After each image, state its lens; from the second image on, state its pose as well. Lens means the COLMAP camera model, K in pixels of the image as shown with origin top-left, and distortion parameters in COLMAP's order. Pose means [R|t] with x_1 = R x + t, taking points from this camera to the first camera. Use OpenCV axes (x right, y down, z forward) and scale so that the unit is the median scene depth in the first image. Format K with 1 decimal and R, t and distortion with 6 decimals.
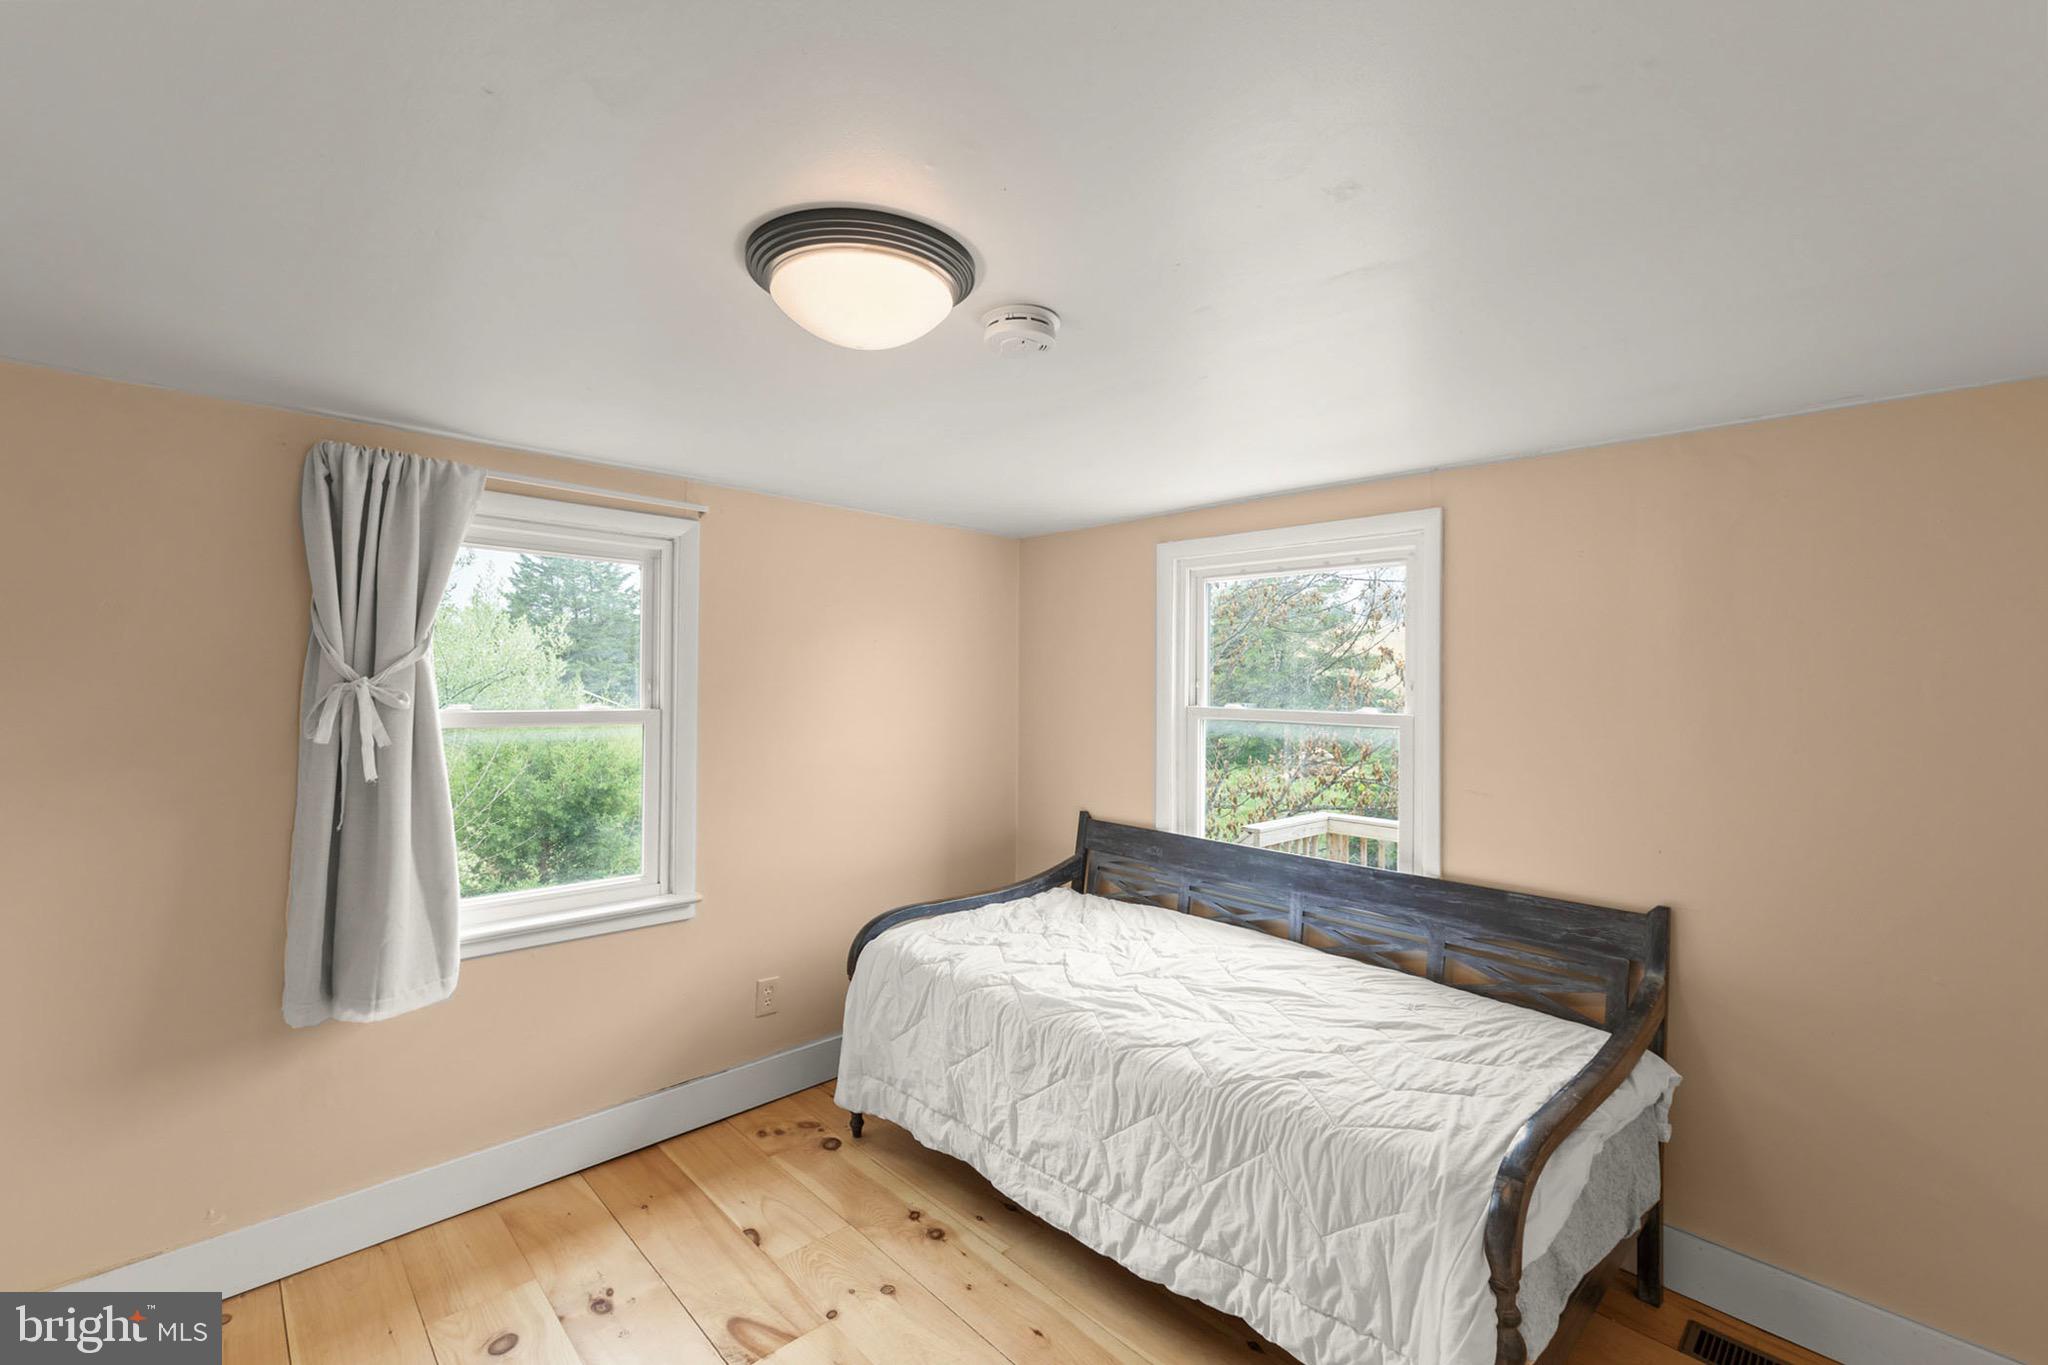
lens RADIAL K [[889.1, 0, 1031.3], [0, 889.1, 672.4], [0, 0, 1]] dist [0.008399, 0.000128]
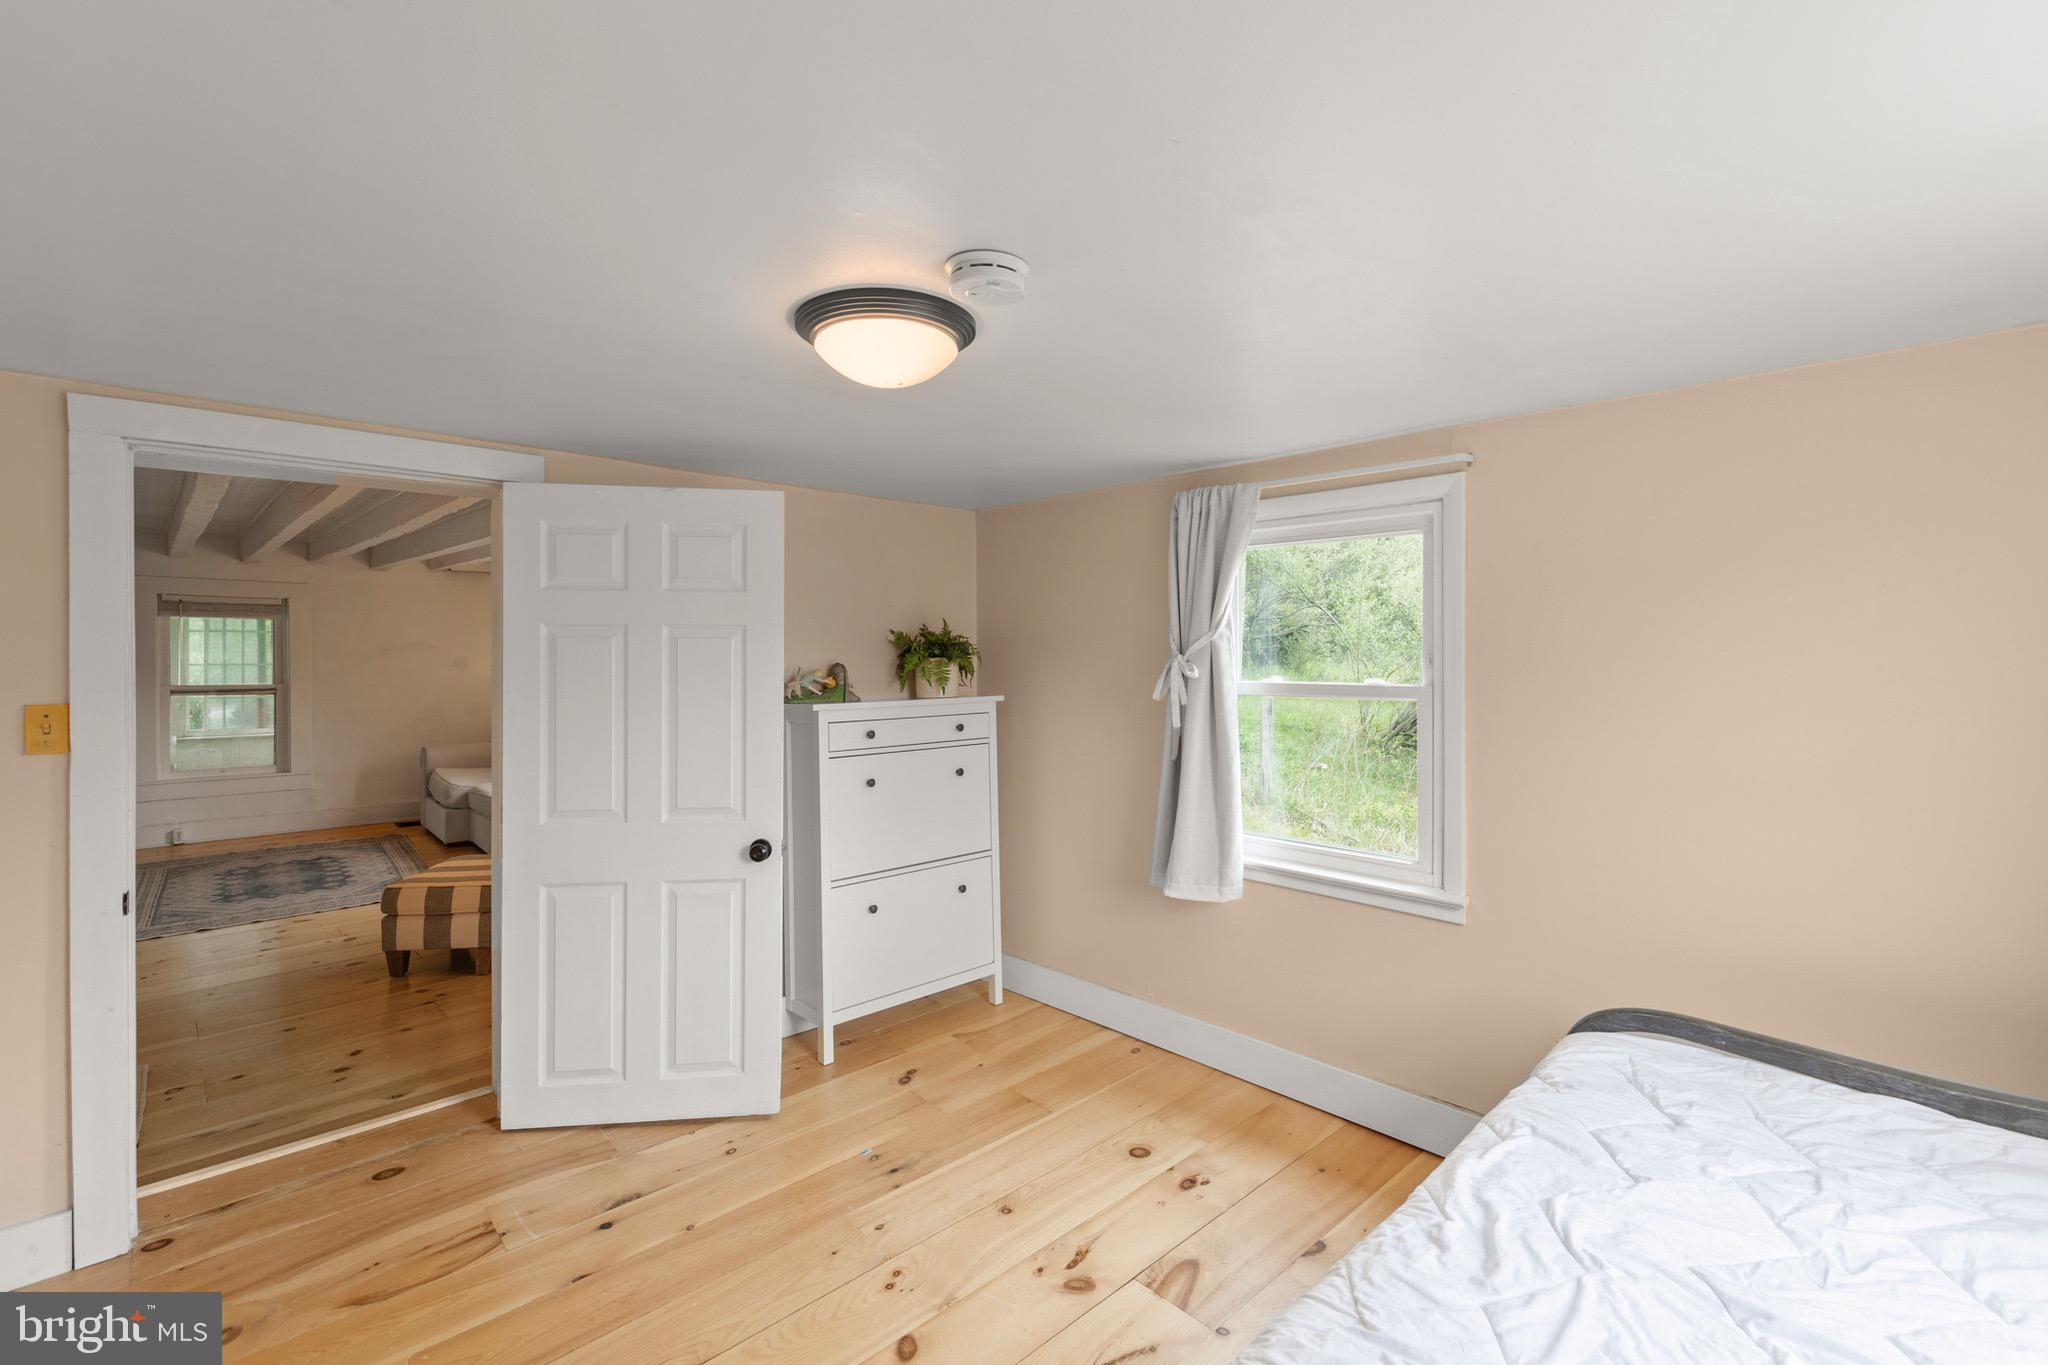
lens RADIAL K [[889.1, 0, 1014.5], [0, 889.1, 664.4], [0, 0, 1]] dist [0.008399, 0.000128]
pose [[-0.017706, -0.004801, -0.999832, 0.633607], [0.012354, 0.999911, -0.005021, 0.022136], [0.999767, -0.012441, -0.017645, 0.716442]]
